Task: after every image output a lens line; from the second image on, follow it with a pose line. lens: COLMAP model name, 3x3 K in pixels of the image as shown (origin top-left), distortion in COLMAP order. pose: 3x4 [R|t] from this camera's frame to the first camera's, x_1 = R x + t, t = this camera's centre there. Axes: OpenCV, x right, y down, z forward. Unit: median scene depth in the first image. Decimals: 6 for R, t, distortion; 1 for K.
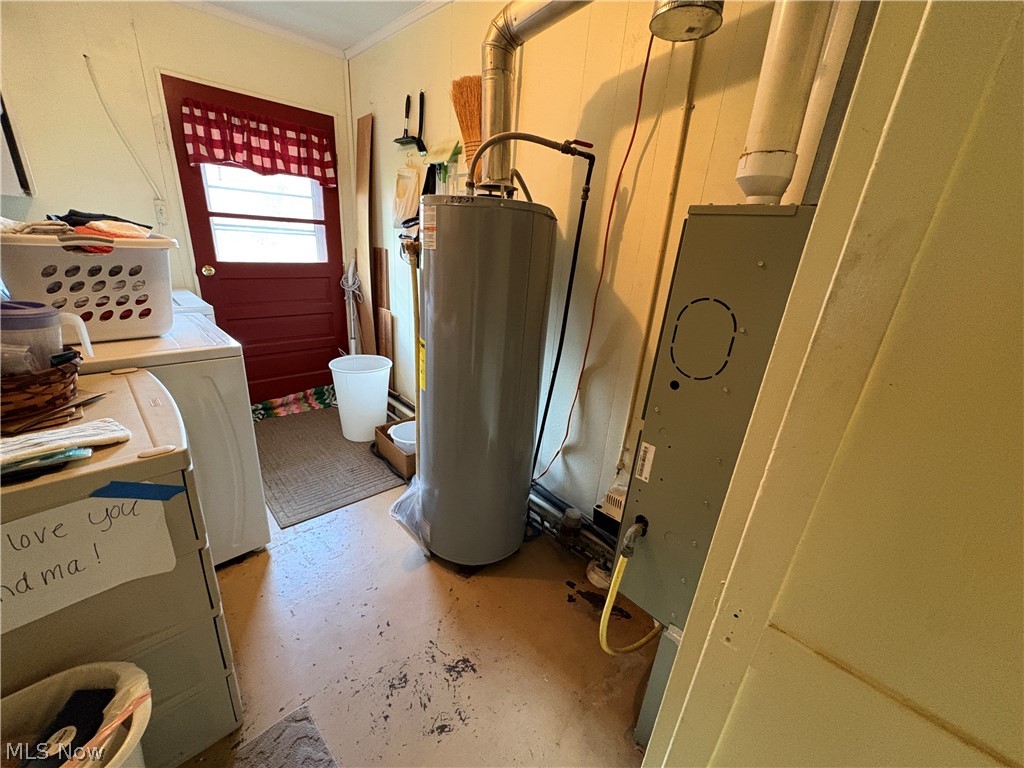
lens RADIAL K [[410.2, 0, 517.7], [0, 410.2, 385.3], [0, 0, 1]] dist [0.001342, -0.000007]
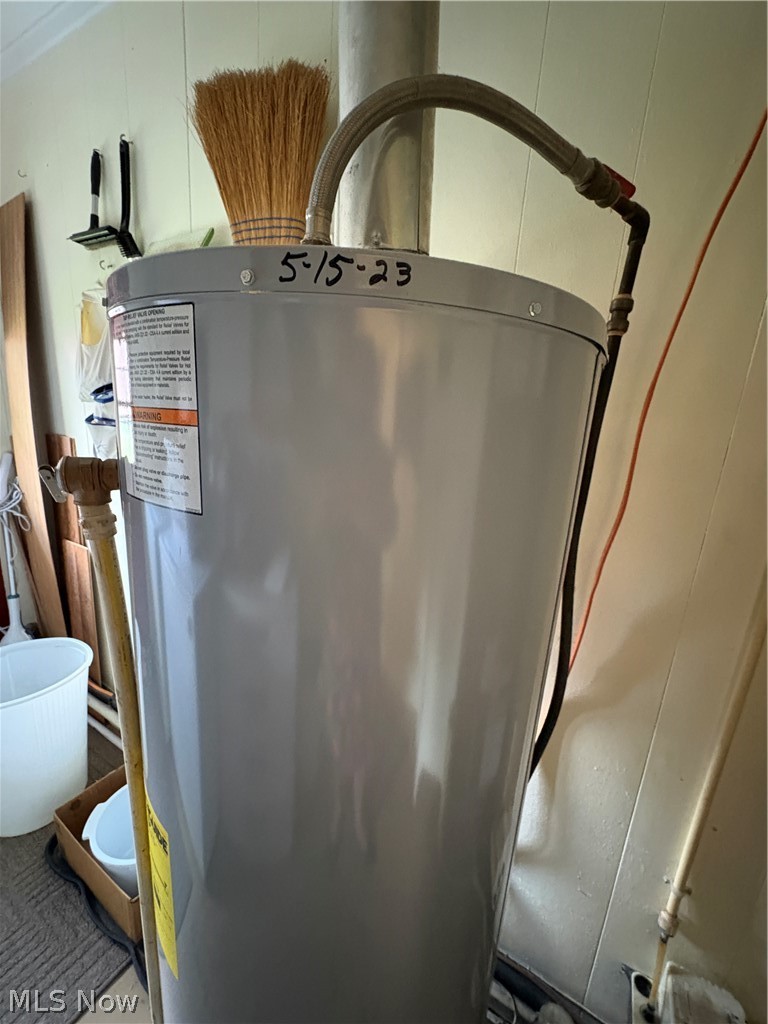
lens RADIAL K [[410.2, 0, 384.4], [0, 410.2, 511.2], [0, 0, 1]] dist [0.001342, -0.000007]
pose [[0.957260, -0.079284, 0.278150, -0.098148], [0.105372, 0.991201, -0.080106, -0.179475], [-0.269351, 0.105991, 0.957192, 0.453849]]
